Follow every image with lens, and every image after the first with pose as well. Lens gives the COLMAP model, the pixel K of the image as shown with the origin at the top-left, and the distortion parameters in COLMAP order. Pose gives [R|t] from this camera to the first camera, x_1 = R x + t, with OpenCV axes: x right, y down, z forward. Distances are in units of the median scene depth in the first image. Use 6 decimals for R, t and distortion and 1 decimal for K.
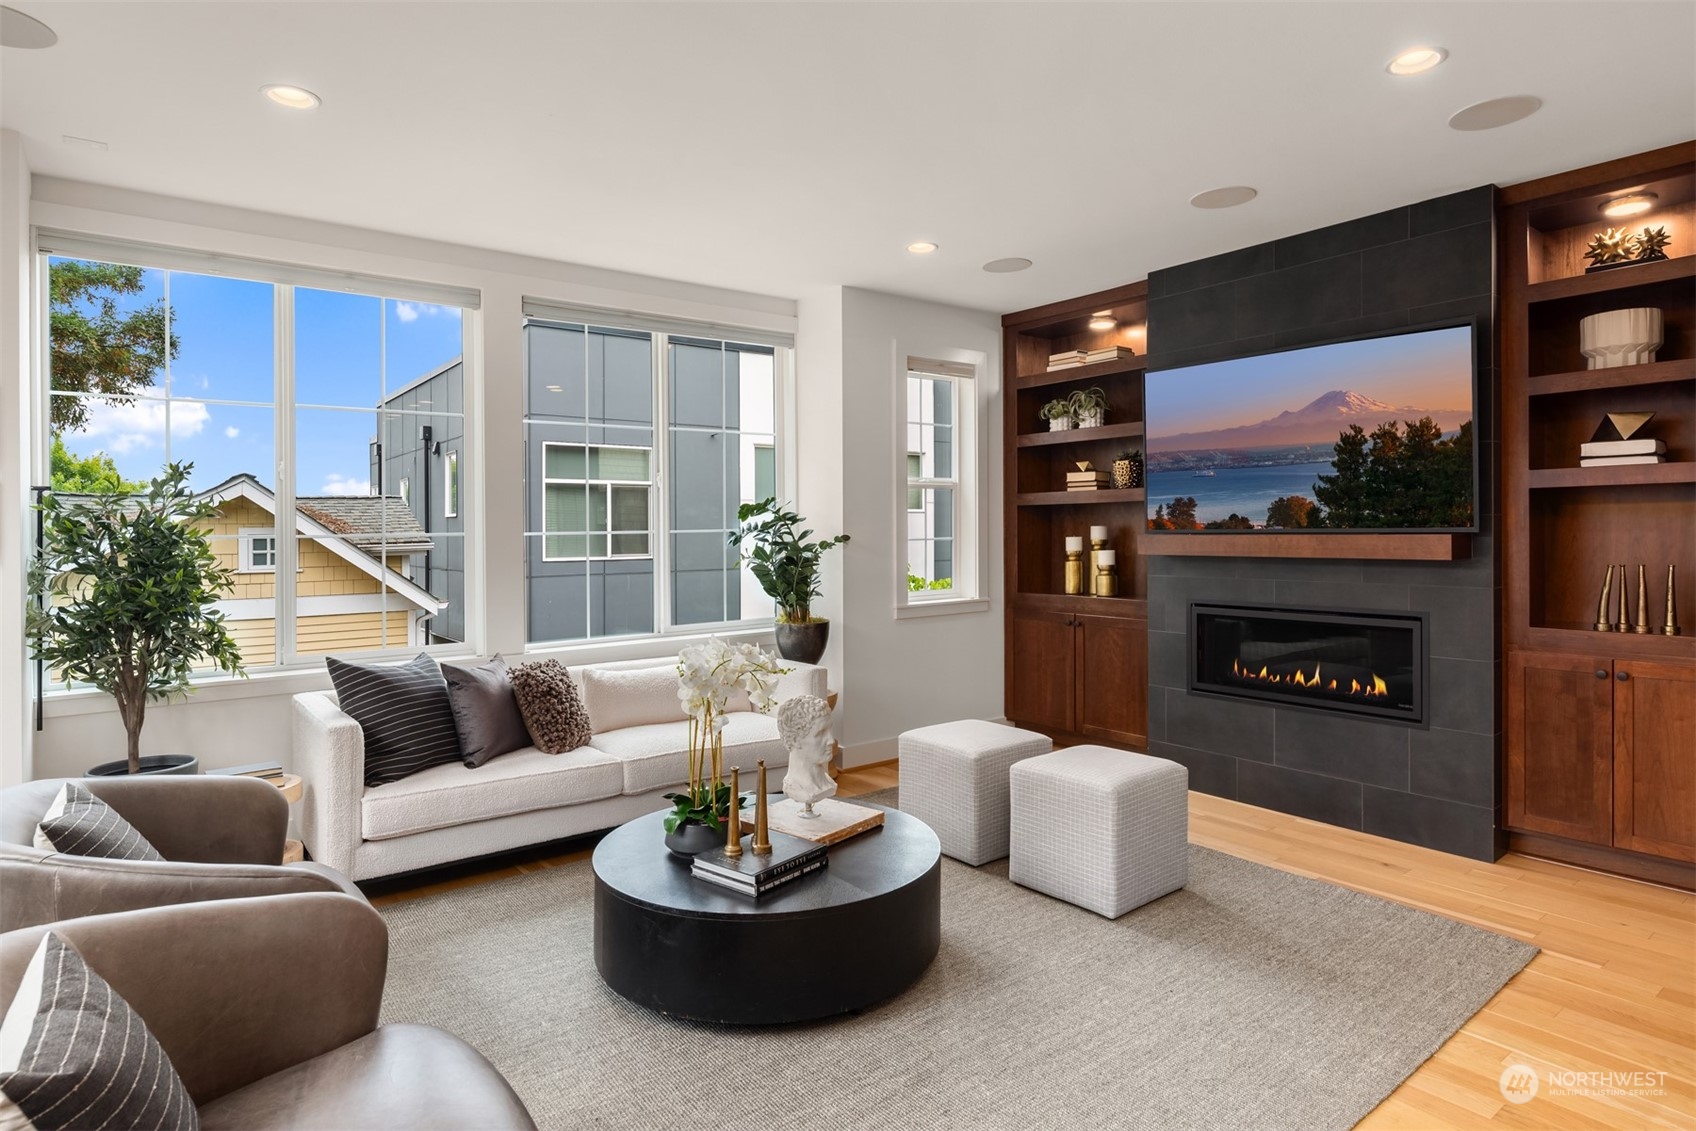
lens RADIAL K [[926.2, 0, 857.3], [0, 926.2, 530.0], [0, 0, 1]] dist [-0.002365, -0.005763]
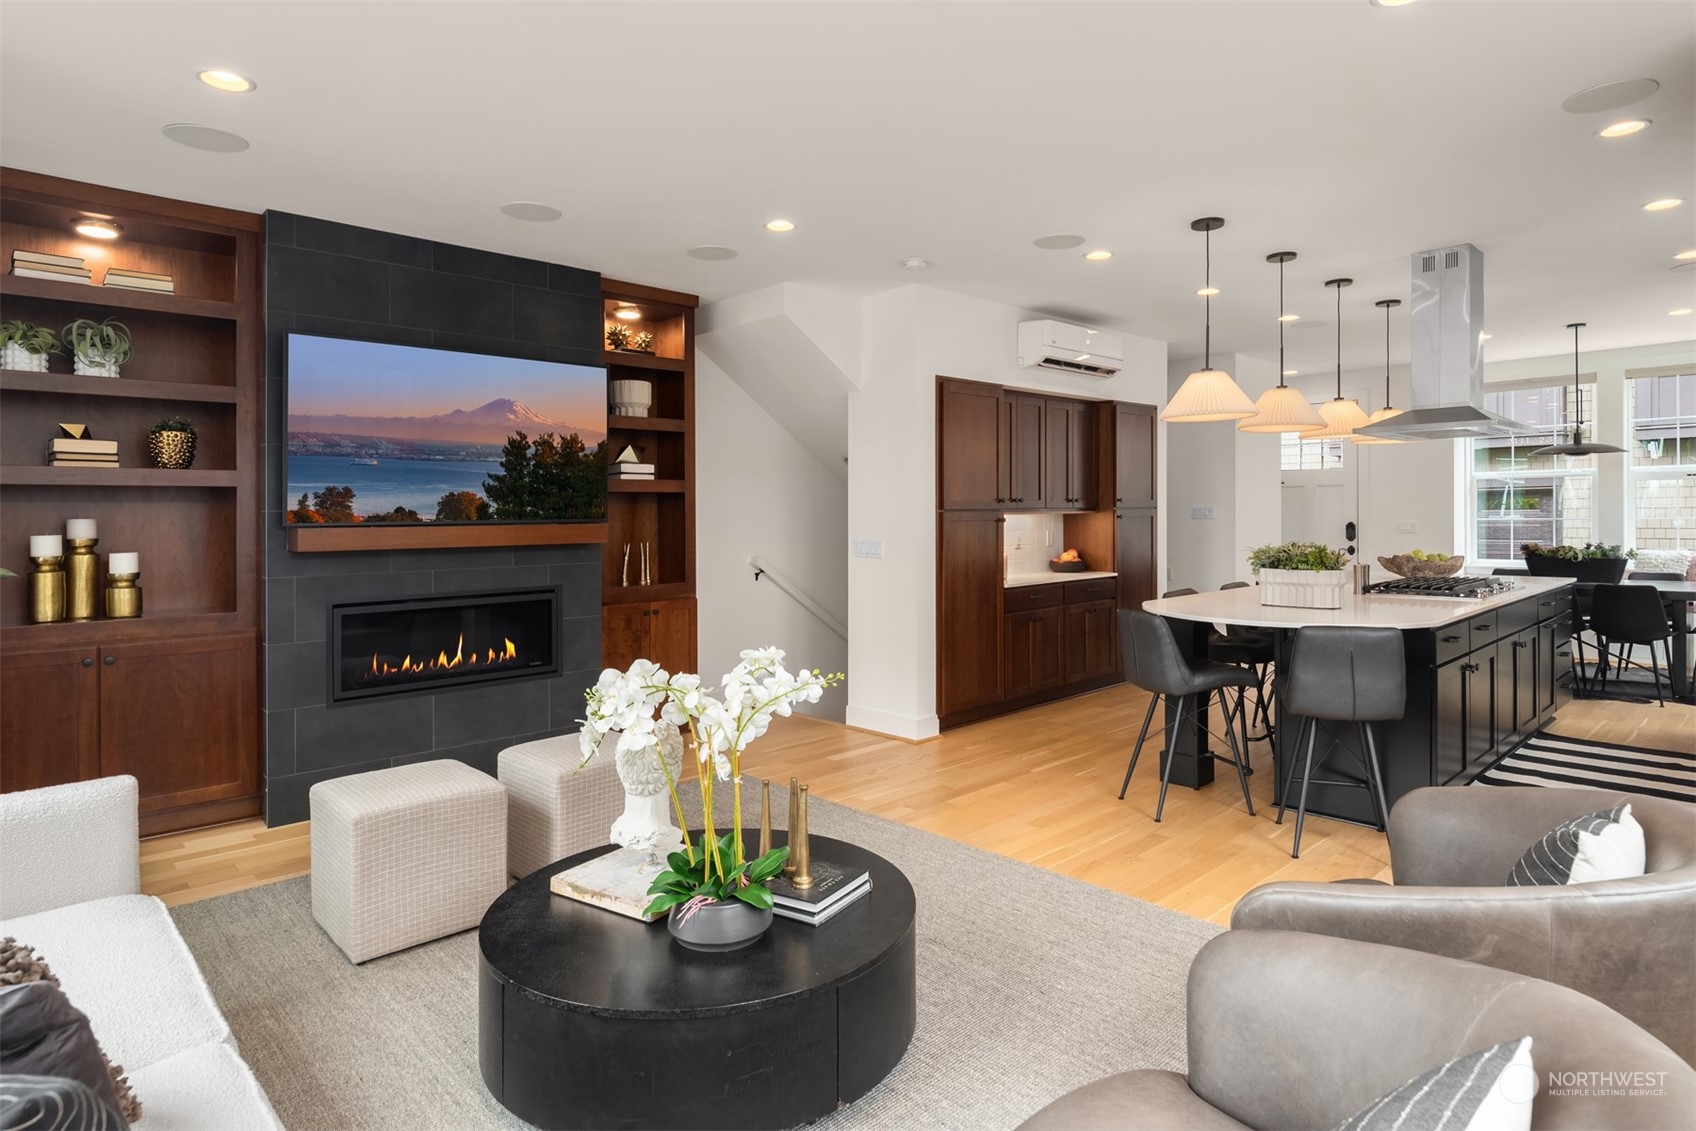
lens RADIAL K [[926.2, 0, 838.4], [0, 926.2, 526.9], [0, 0, 1]] dist [-0.002365, -0.005763]
pose [[-0.100474, -0.003471, 0.994934, -0.605260], [0.008606, 0.999953, 0.004358, 0.004466], [-0.994902, 0.009001, -0.100439, 0.633815]]
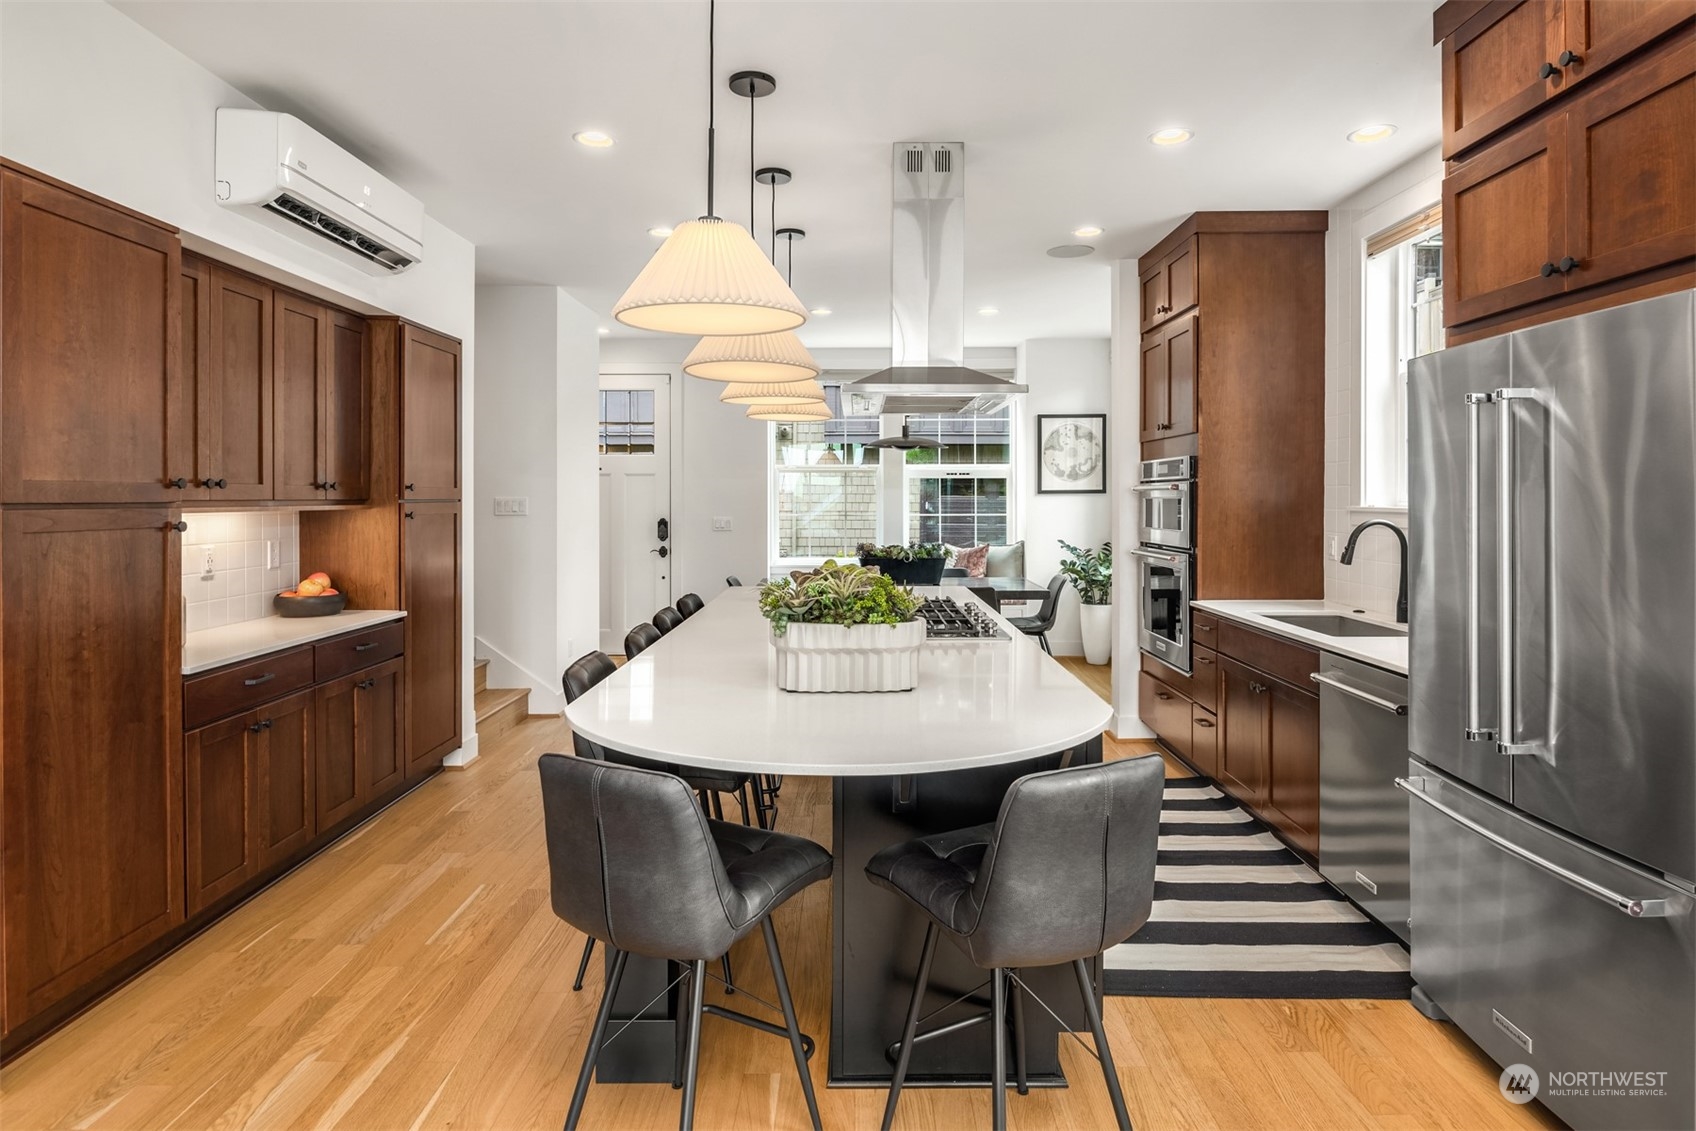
lens RADIAL K [[926.2, 0, 833.8], [0, 926.2, 510.2], [0, 0, 1]] dist [-0.002365, -0.005763]
pose [[-0.794734, 0.002171, 0.606954, -0.023421], [0.006094, 0.999972, 0.004404, -0.007896], [-0.606928, 0.007199, -0.794725, 0.487562]]
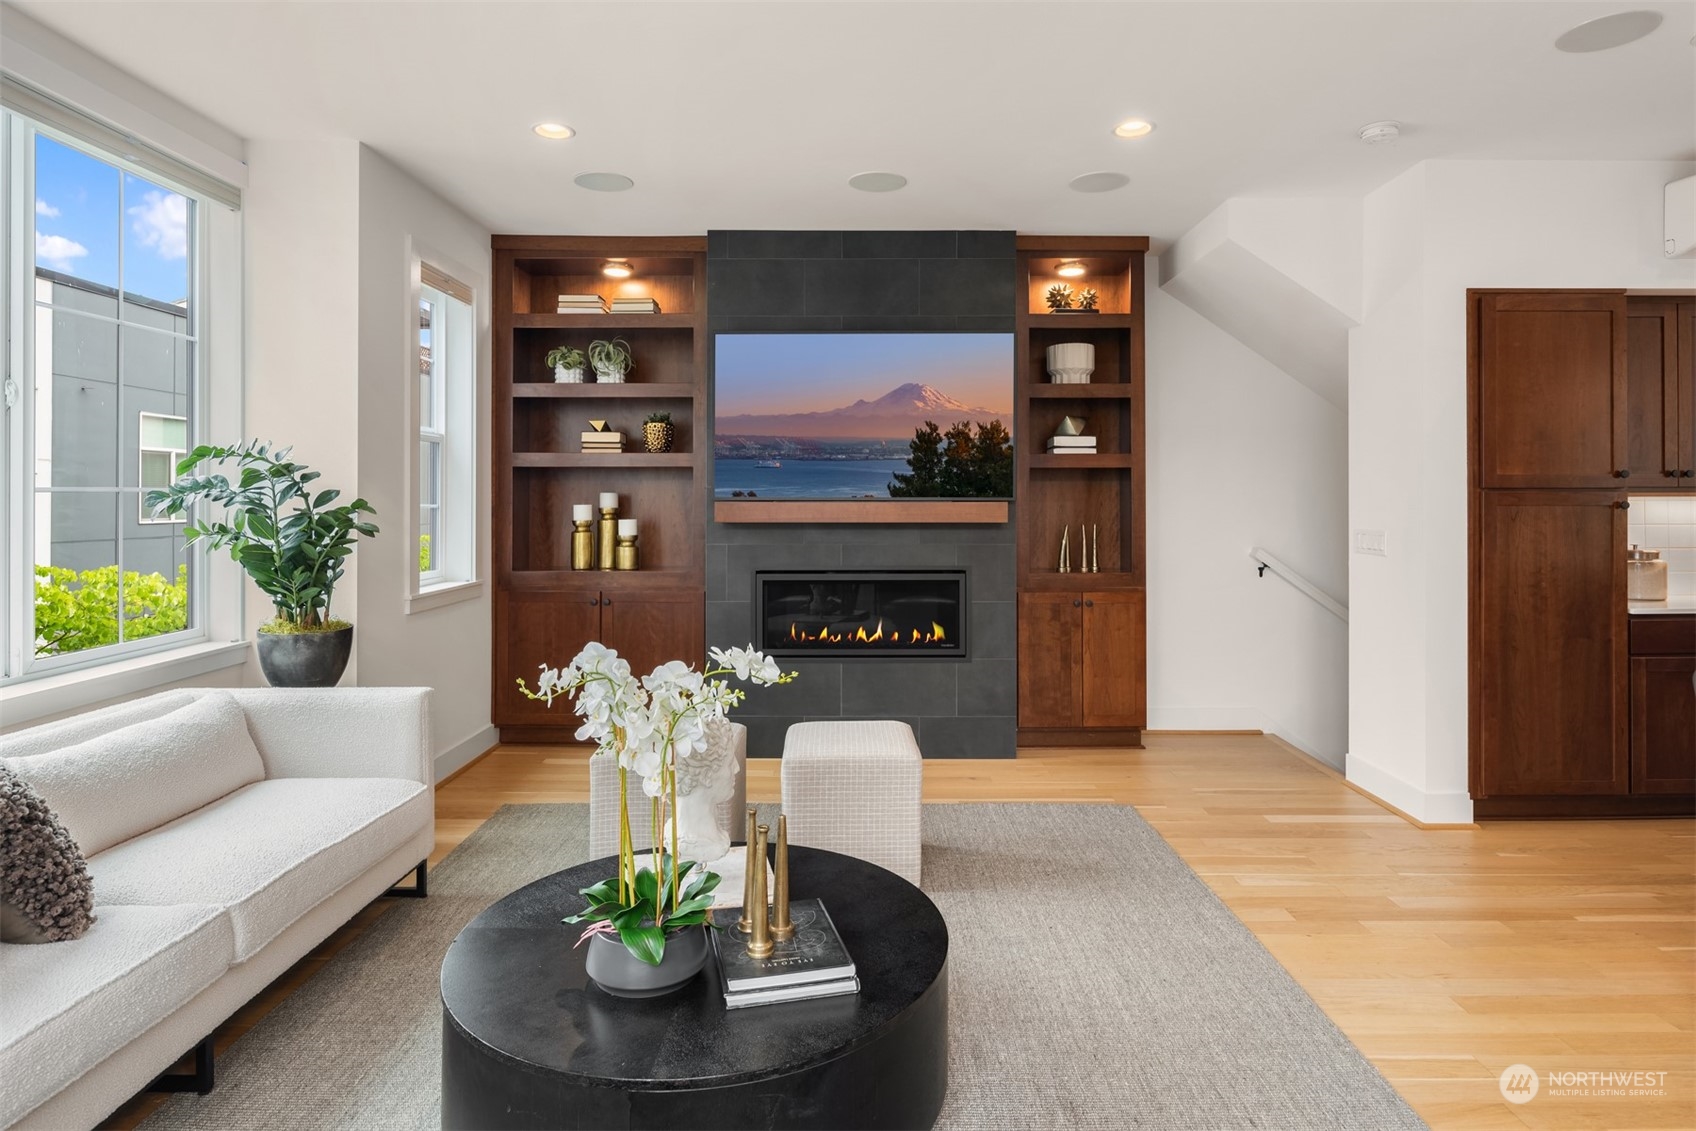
lens RADIAL K [[926.2, 0, 865.6], [0, 926.2, 498.7], [0, 0, 1]] dist [-0.002365, -0.005763]
pose [[0.608748, 0.011243, 0.793284, -0.383034], [-0.007824, 0.999936, -0.008167, 0.008699], [-0.793325, -0.001235, 0.608797, 0.310274]]
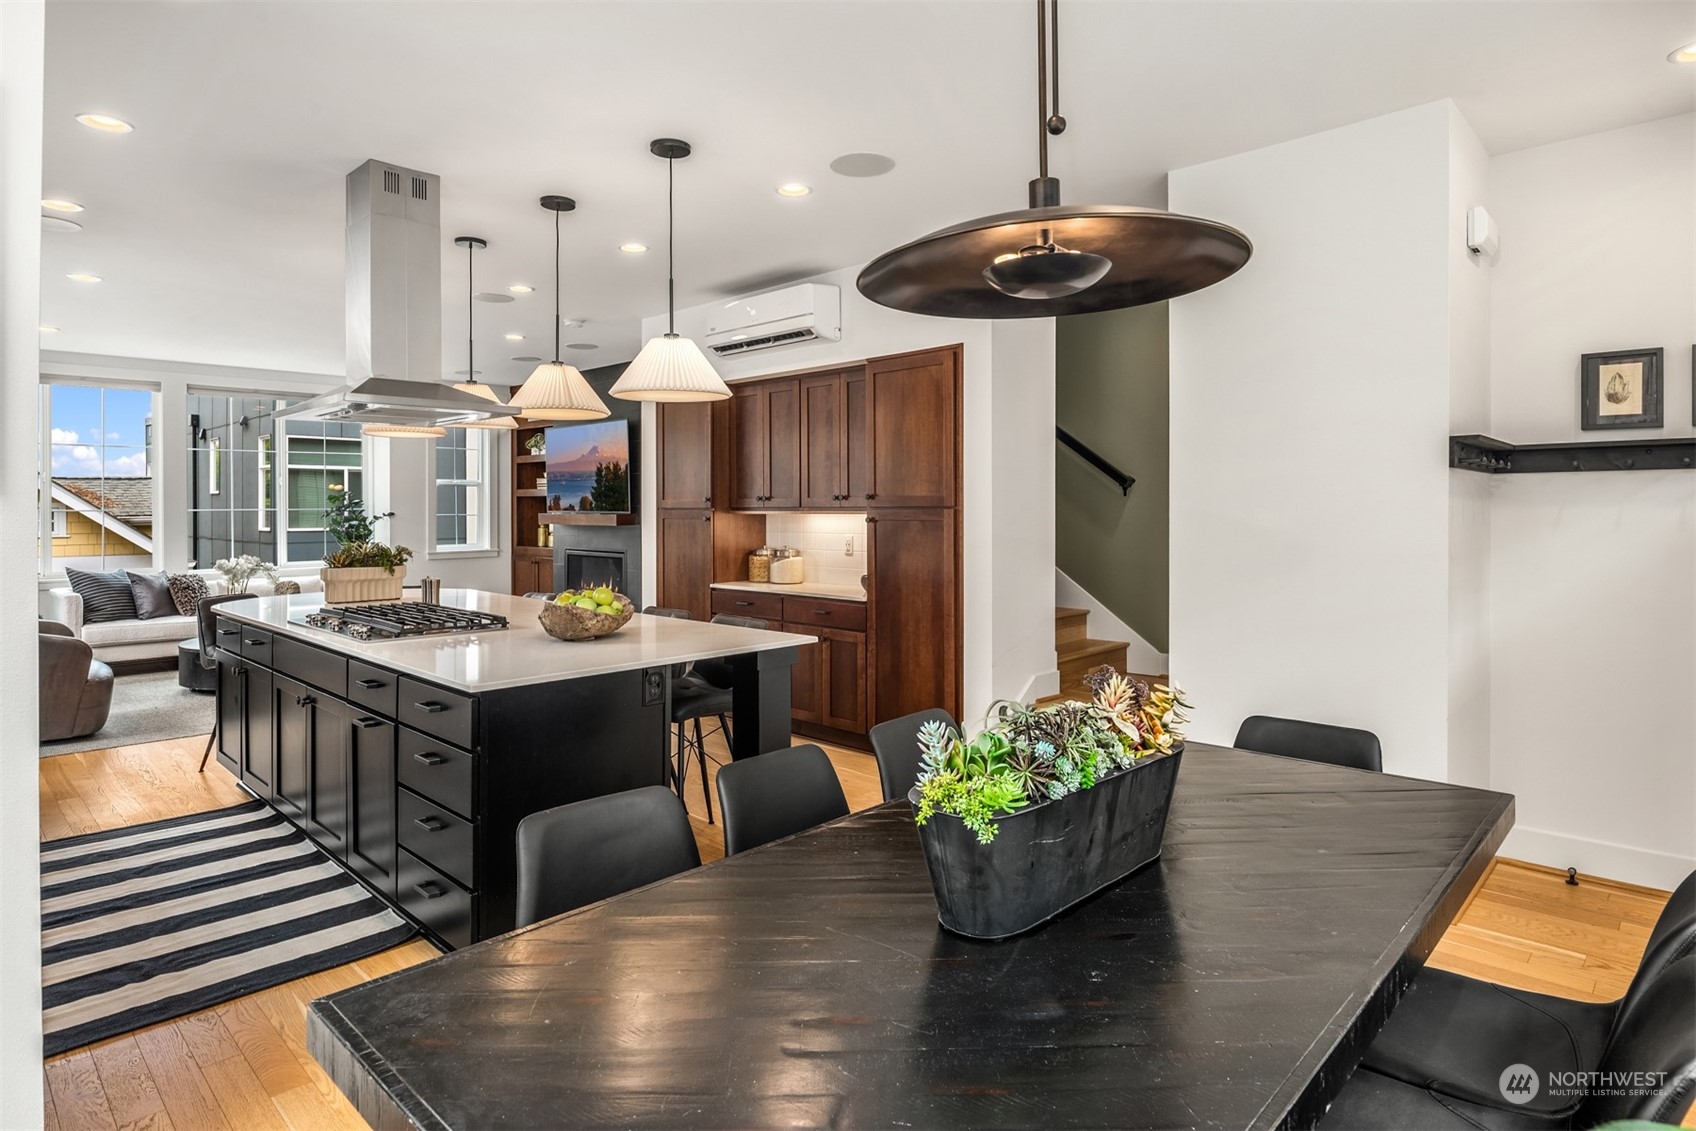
lens RADIAL K [[926.2, 0, 842.9], [0, 926.2, 510.0], [0, 0, 1]] dist [-0.002365, -0.005763]
pose [[0.989251, 0.008522, 0.145979, 0.692455], [-0.008949, 0.999957, 0.002270, -0.013216], [-0.145953, -0.003552, 0.989285, -1.066255]]
